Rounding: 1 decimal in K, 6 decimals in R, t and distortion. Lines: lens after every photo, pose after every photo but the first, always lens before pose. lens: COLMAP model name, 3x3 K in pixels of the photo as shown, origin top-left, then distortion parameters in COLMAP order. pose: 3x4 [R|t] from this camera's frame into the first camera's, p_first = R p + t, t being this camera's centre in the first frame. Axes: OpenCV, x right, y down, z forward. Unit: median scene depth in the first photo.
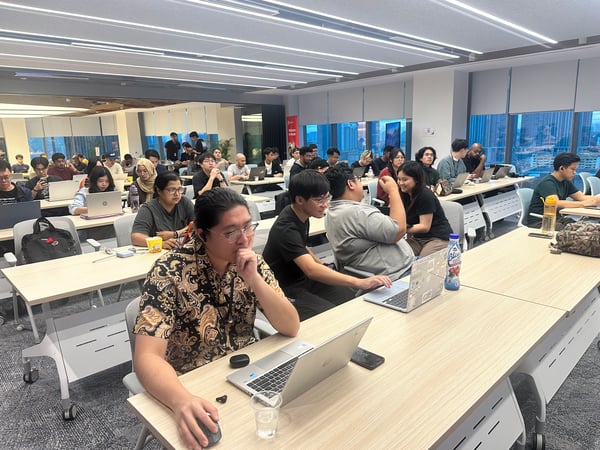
lens RADIAL K [[422.2, 0, 299.6], [0, 422.2, 227.6], [0, 0, 1]] dist [0.038090, -0.043620]
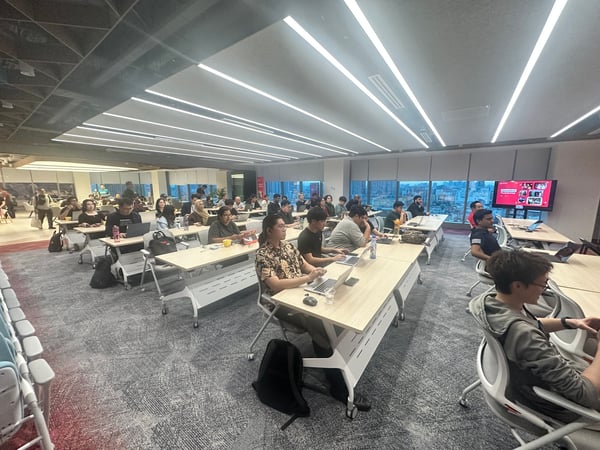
lens RADIAL K [[234.8, 0, 299.3], [0, 234.8, 224.3], [0, 0, 1]] dist [-0.002483, 0.000081]
pose [[0.981631, -0.003855, 0.190750, -0.085777], [0.013989, 0.998559, -0.051809, 0.004785], [-0.190275, 0.053526, 0.980271, -0.080279]]
